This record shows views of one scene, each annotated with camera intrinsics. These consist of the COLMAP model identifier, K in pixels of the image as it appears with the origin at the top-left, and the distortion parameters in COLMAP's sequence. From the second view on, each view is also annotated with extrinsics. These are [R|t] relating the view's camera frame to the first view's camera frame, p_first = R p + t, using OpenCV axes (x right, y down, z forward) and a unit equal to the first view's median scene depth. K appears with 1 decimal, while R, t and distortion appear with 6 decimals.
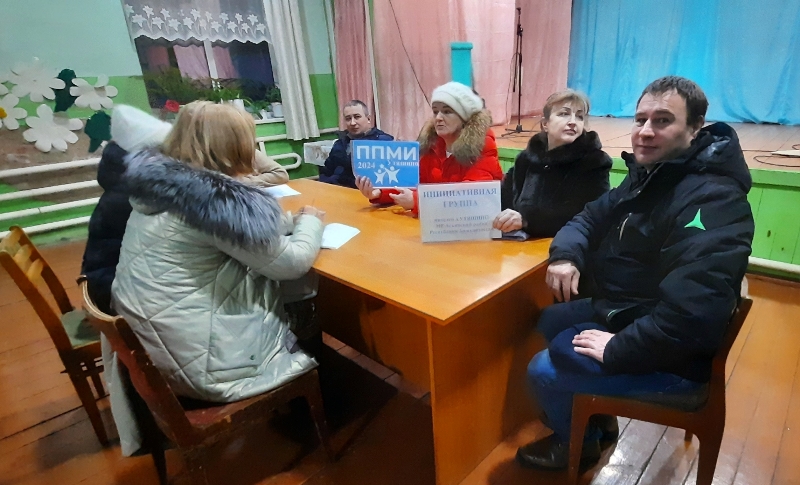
lens RADIAL K [[441.3, 0, 438.0], [0, 441.3, 245.9], [0, 0, 1]] dist [-0.000317, -0.010194]
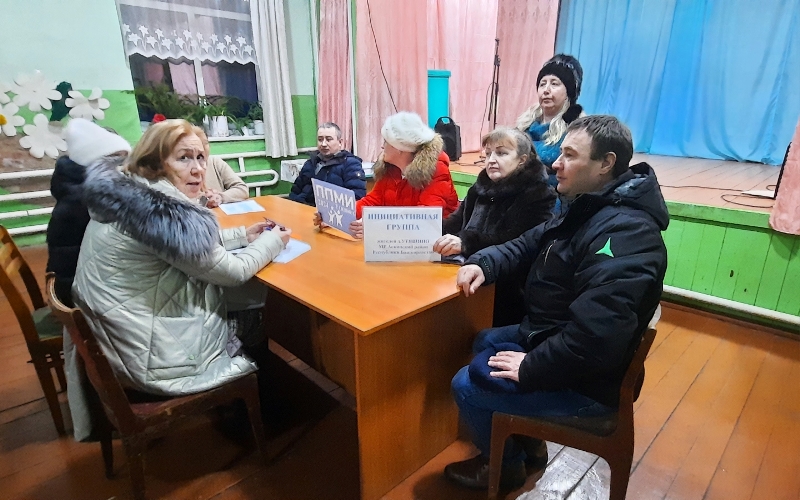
lens RADIAL K [[450.8, 0, 400.0], [0, 450.8, 250.0], [0, 0, 1]] dist [0.004838, -0.017514]
pose [[0.997220, 0.055744, -0.049450, 0.051552], [-0.057784, 0.997494, -0.040829, 0.002517], [0.047050, 0.043573, 0.997942, -0.040325]]
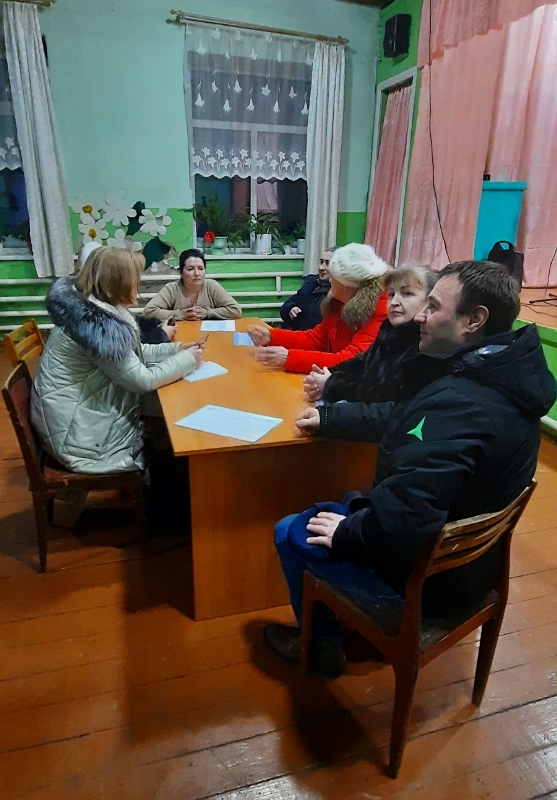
lens RADIAL K [[464.0, 0, 248.0], [0, 464.0, 417.2], [0, 0, 1]] dist [-0.000718, -0.003475]
pose [[0.828321, 0.259910, -0.496317, 0.272711], [-0.230074, 0.965539, 0.121653, -0.043534], [0.510832, 0.013422, 0.859576, 0.021233]]
